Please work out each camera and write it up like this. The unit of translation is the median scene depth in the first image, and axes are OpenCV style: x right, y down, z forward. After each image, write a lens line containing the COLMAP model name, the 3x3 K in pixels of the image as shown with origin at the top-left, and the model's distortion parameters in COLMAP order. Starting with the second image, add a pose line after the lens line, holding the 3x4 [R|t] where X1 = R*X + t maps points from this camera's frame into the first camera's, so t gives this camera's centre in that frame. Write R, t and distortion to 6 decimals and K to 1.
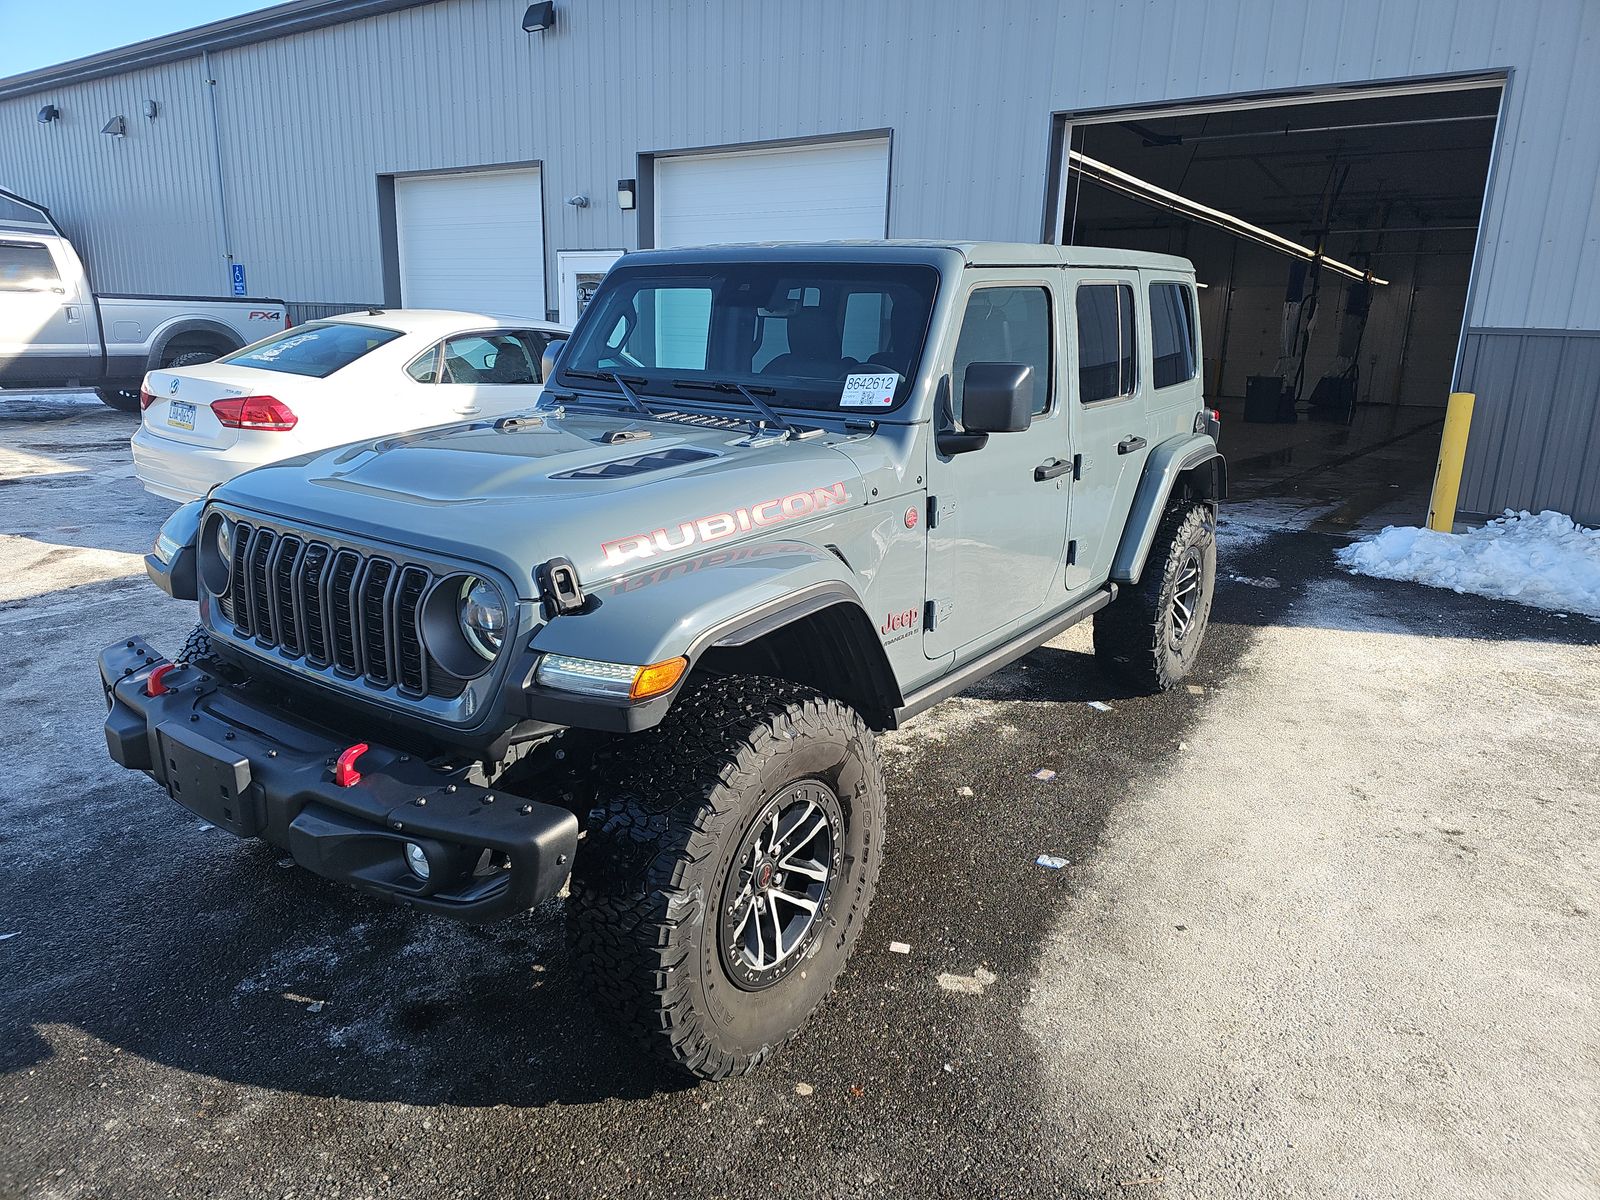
lens RADIAL K [[1065.2, 0, 800.0], [0, 1065.2, 600.0], [0, 0, 1]] dist [0.052415, -0.067857]
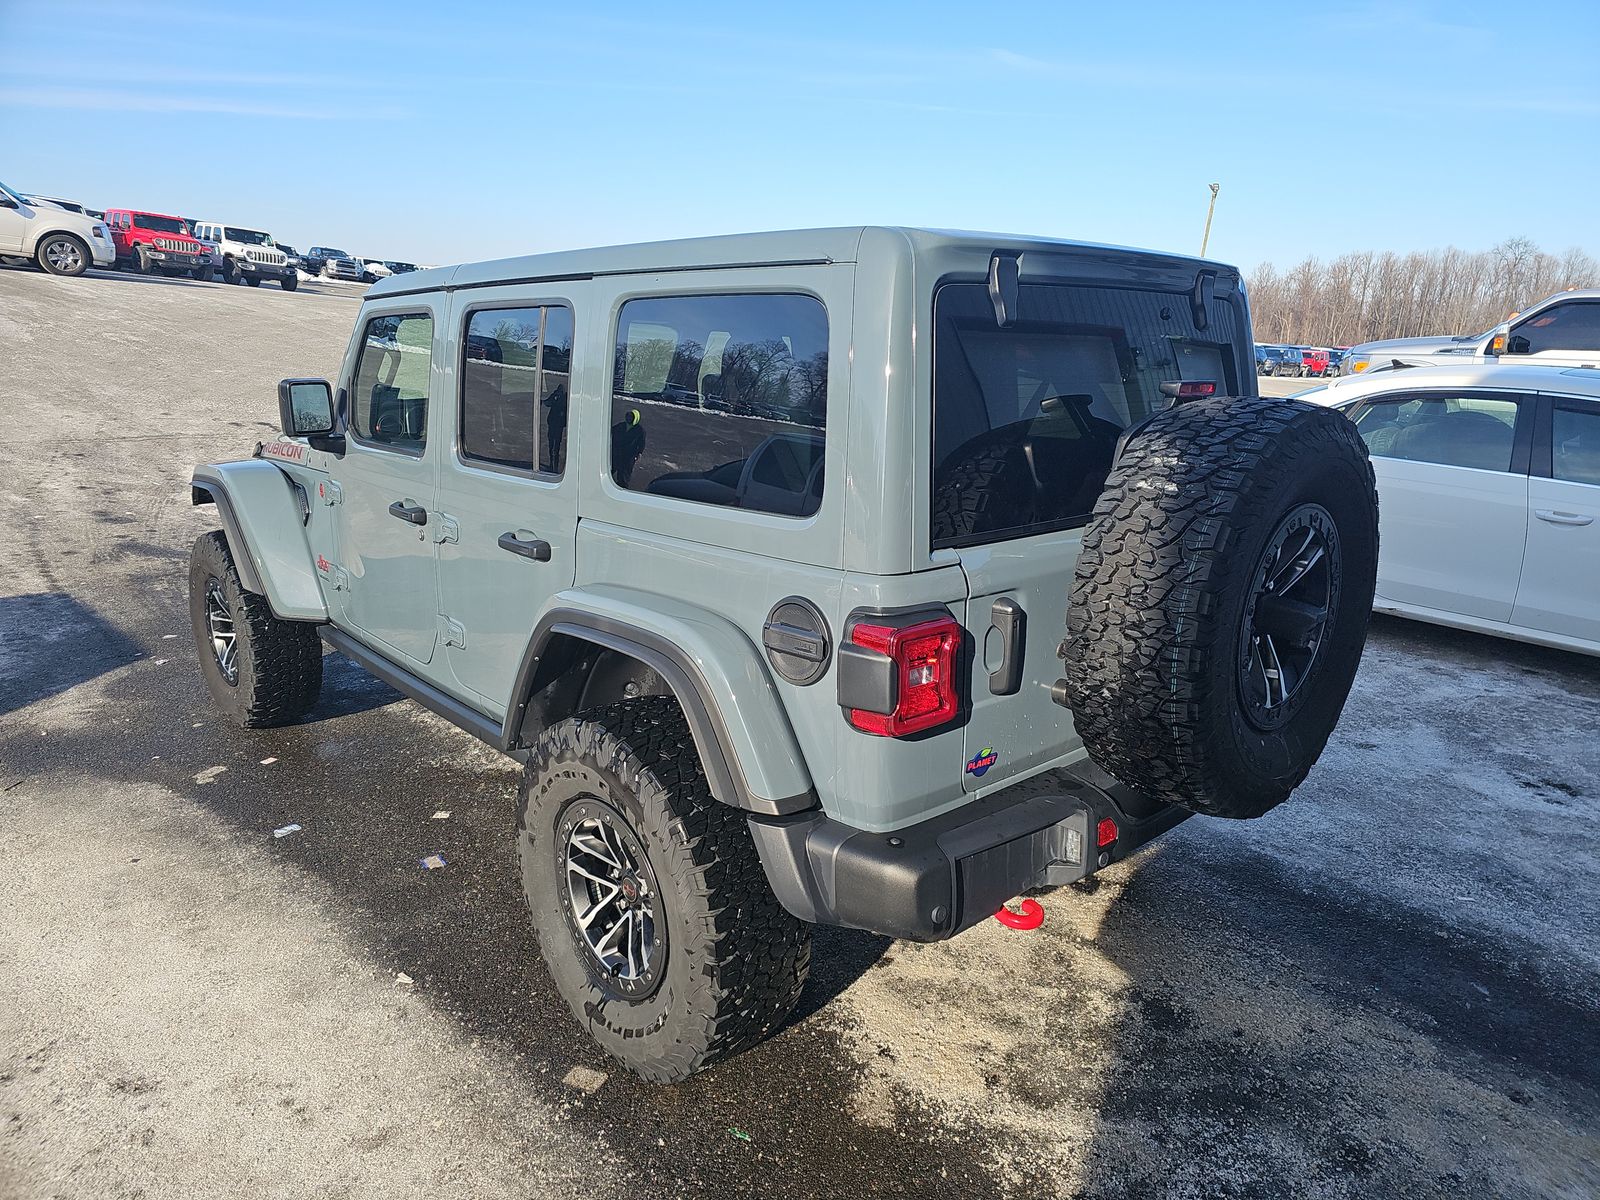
lens RADIAL K [[1065.2, 0, 800.0], [0, 1065.2, 600.0], [0, 0, 1]] dist [0.052415, -0.067857]
pose [[-0.214962, 0.233255, -0.948358, 1.028006], [-0.258323, 0.922894, 0.285545, -0.394196], [0.941839, 0.306364, -0.138132, 1.453163]]
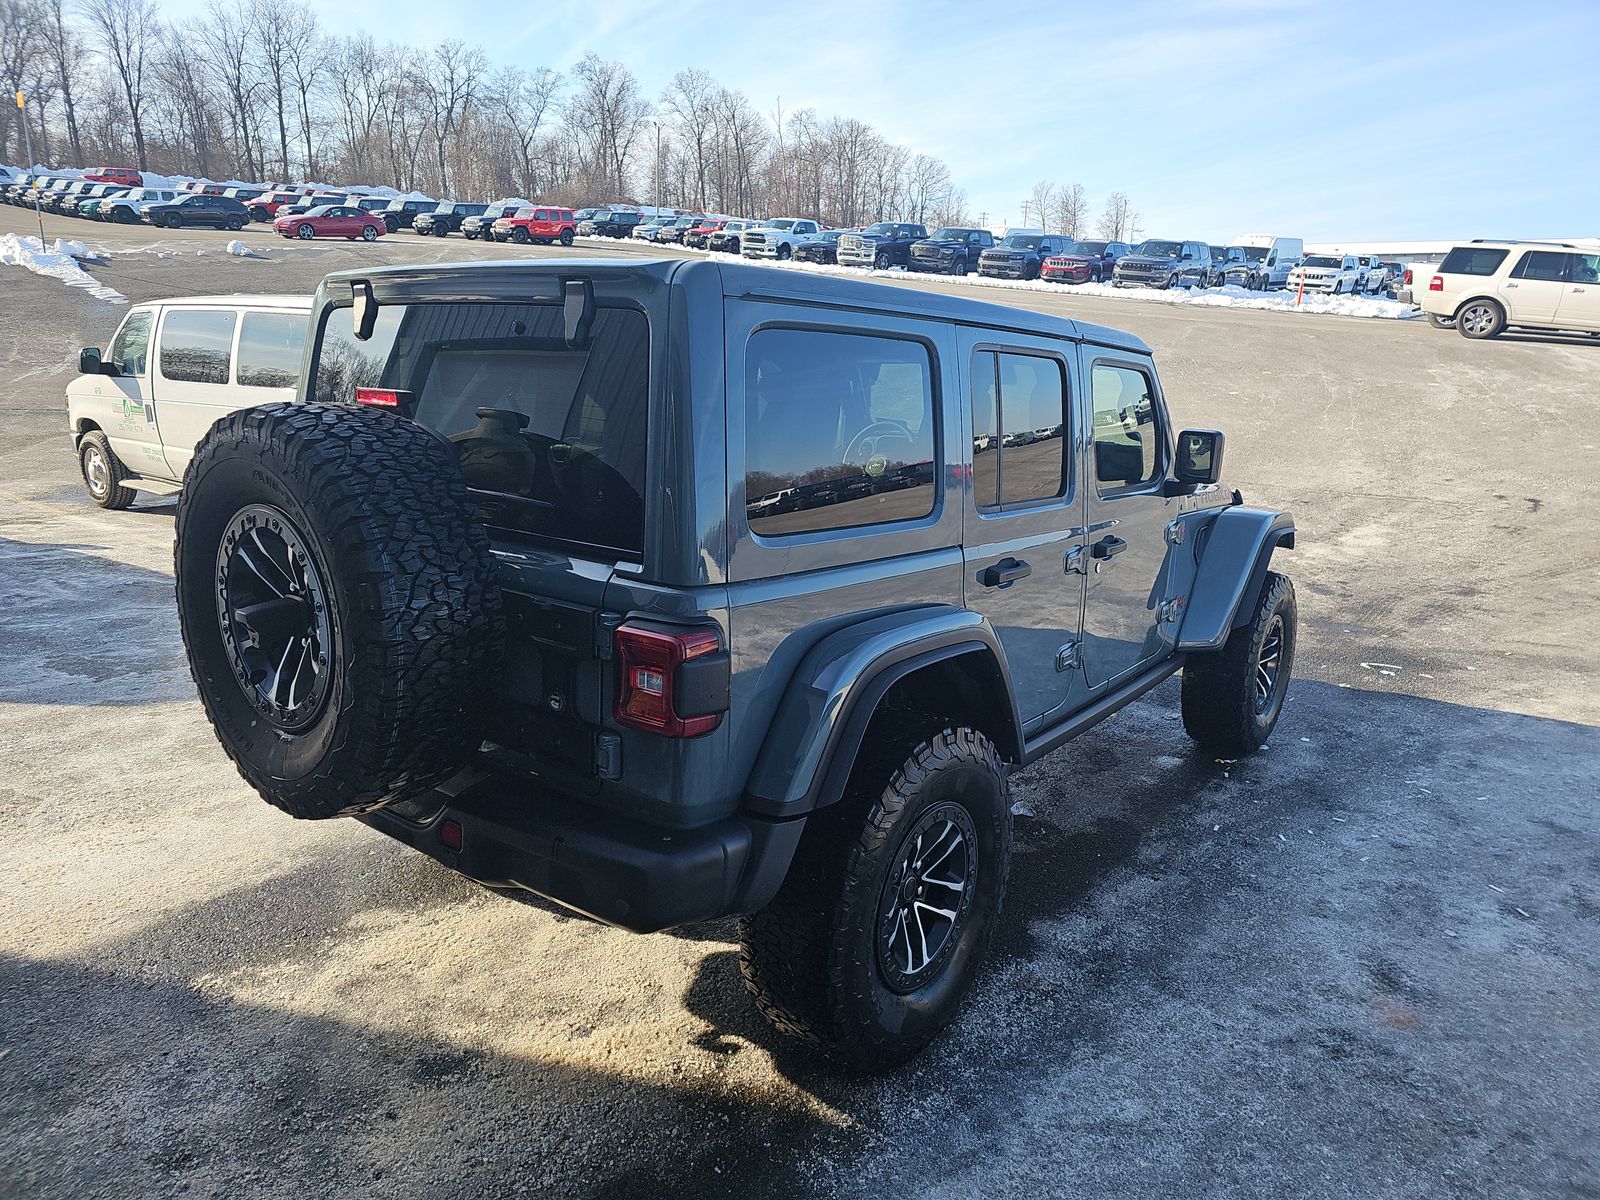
lens RADIAL K [[1042.5, 0, 800.0], [0, 1042.5, 600.0], [0, 0, 1]] dist [0.052810, -0.043695]
pose [[-0.997884, -0.050718, 0.040673, 0.111187], [-0.026197, 0.886275, 0.462417, -0.575685], [-0.059501, 0.460374, -0.885729, 2.115990]]
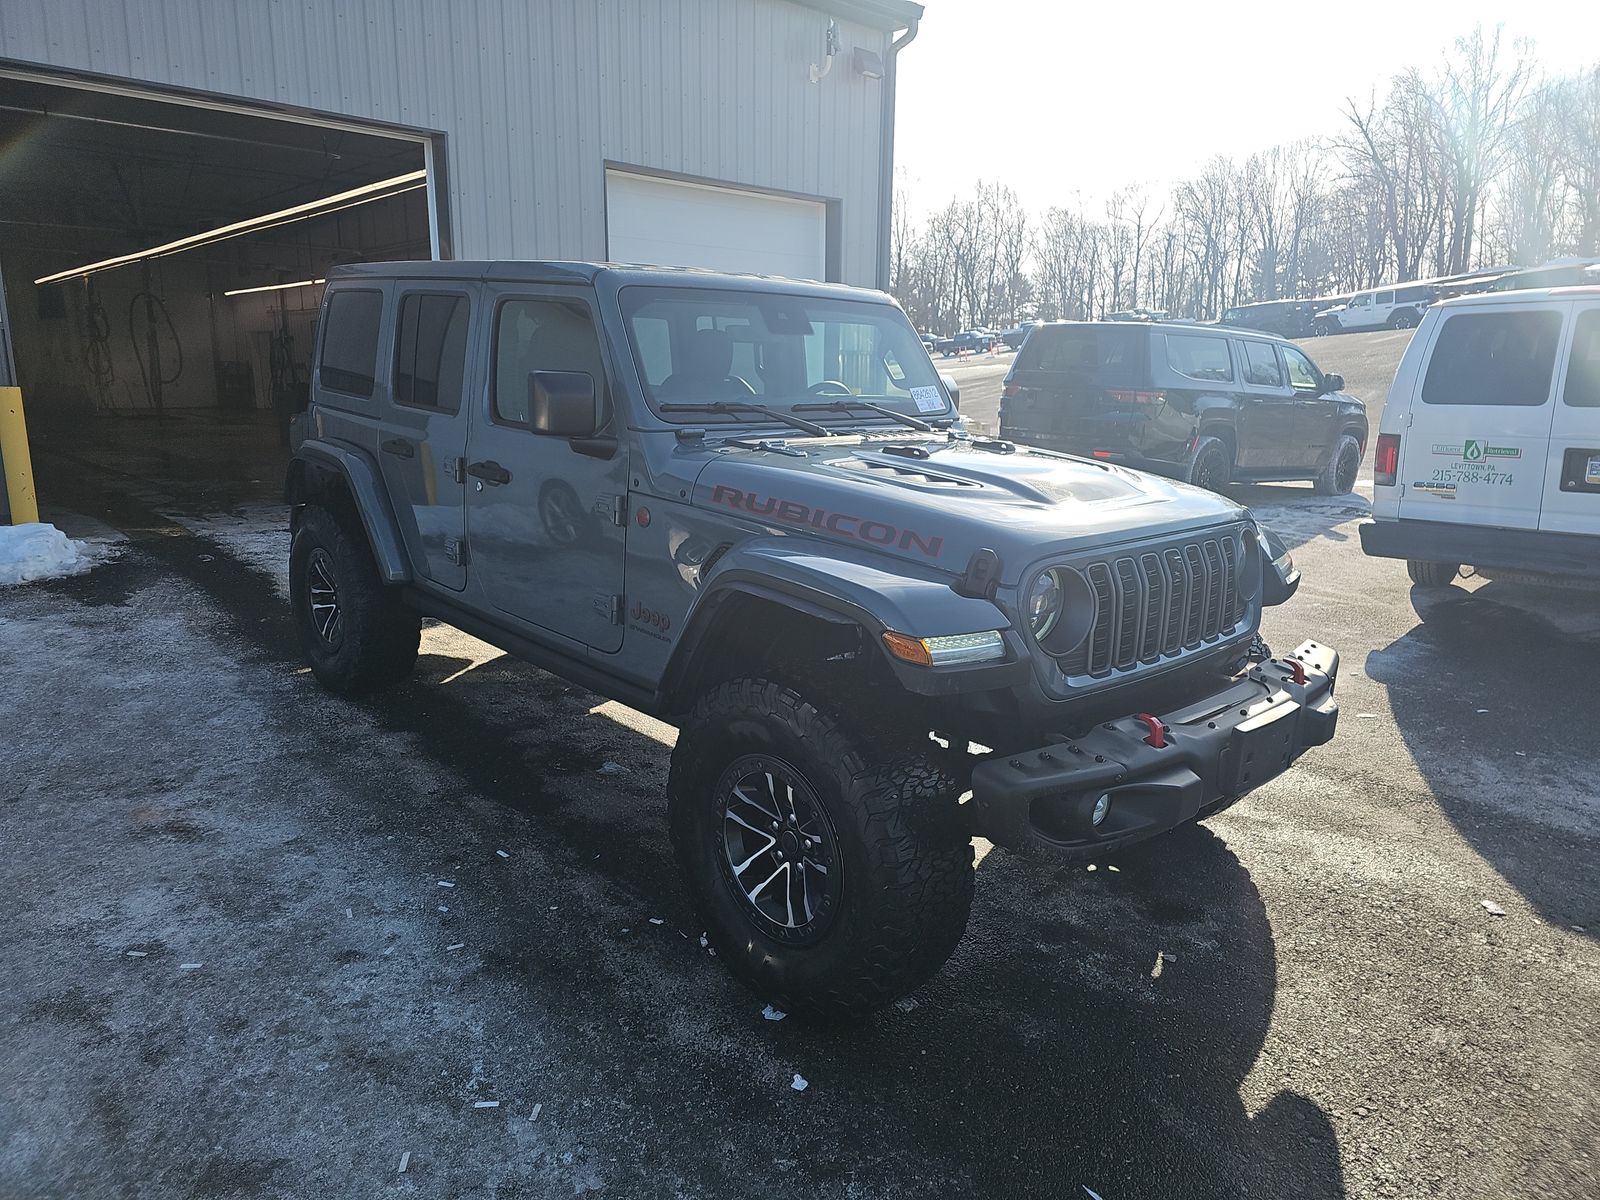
lens RADIAL K [[1042.5, 0, 800.0], [0, 1042.5, 600.0], [0, 0, 1]] dist [0.052810, -0.043695]
pose [[0.204011, -0.234841, 0.950384, -1.018746], [0.225878, 0.955898, 0.187716, -0.193142], [-0.952554, 0.176375, 0.248059, 0.749120]]
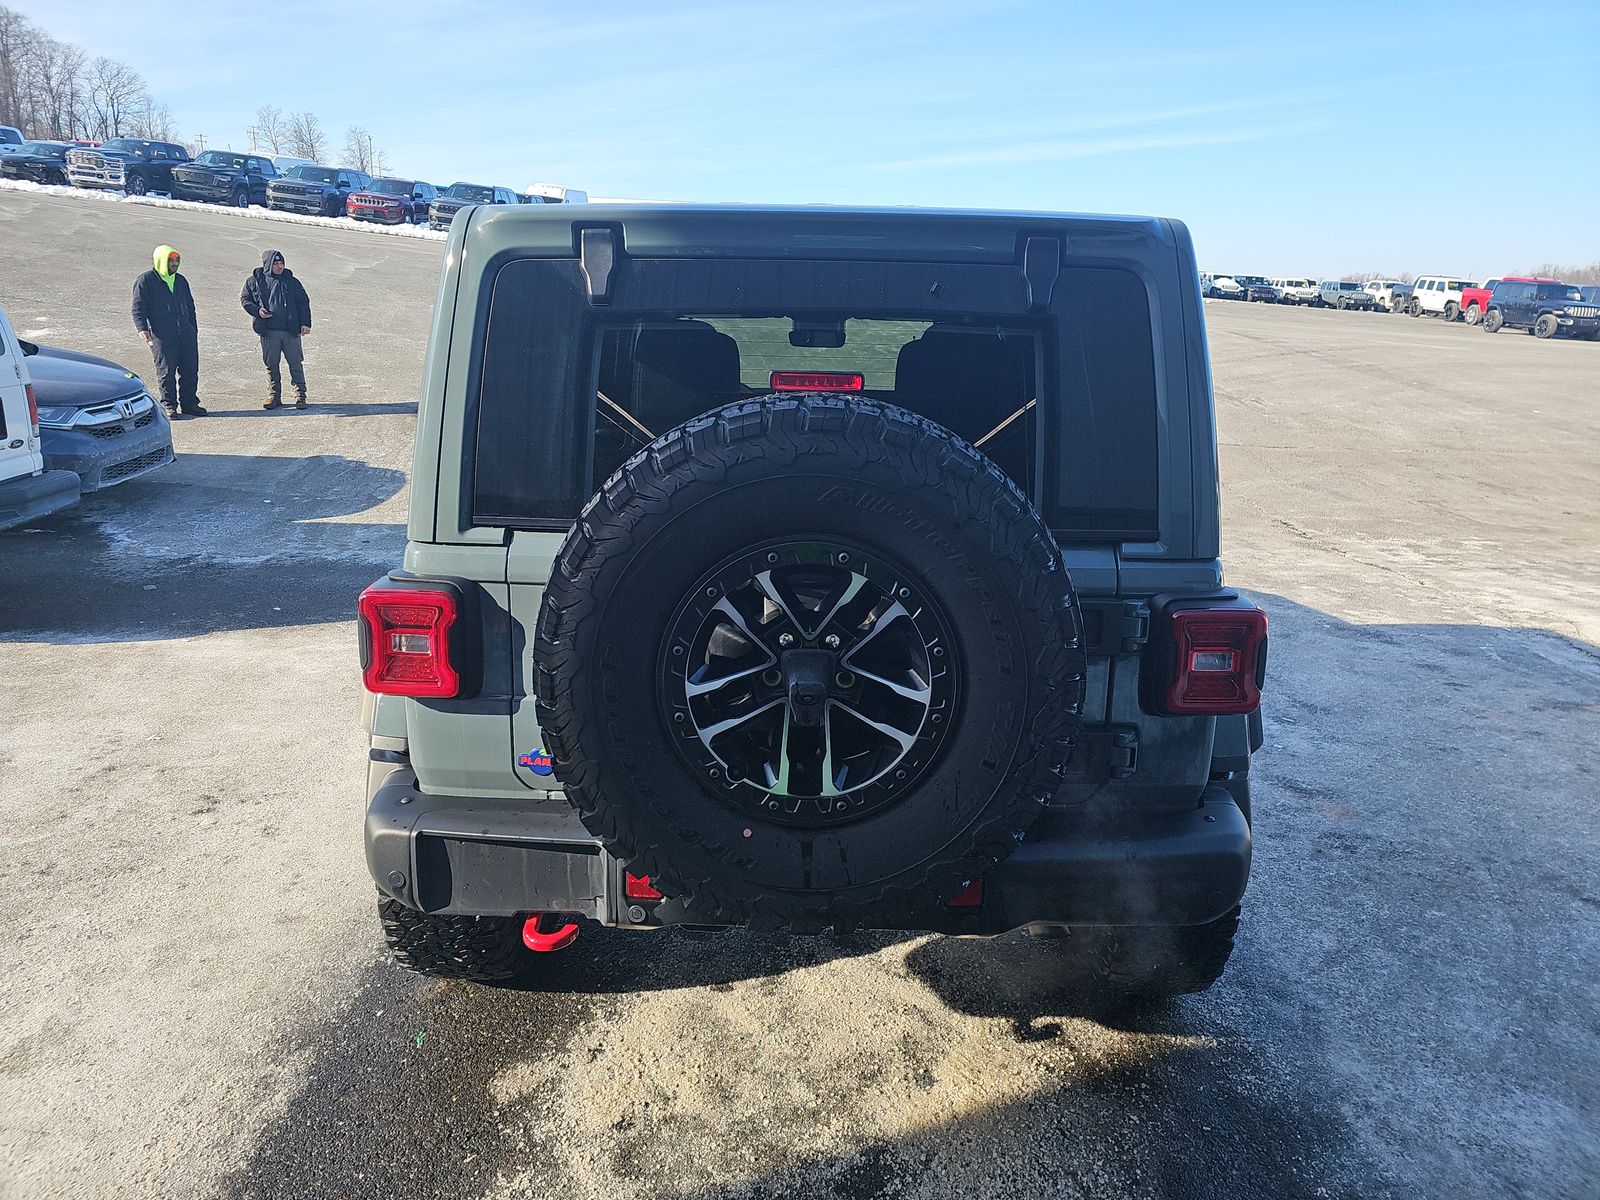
lens RADIAL K [[1054.0, 0, 790.6], [0, 1054.0, 587.7], [0, 0, 1]] dist [0.048184, -0.043093]
pose [[-0.831531, 0.108099, -0.544859, 0.659848], [-0.167472, 0.886453, 0.431457, -0.509096], [0.529632, 0.450018, -0.719009, 1.912056]]
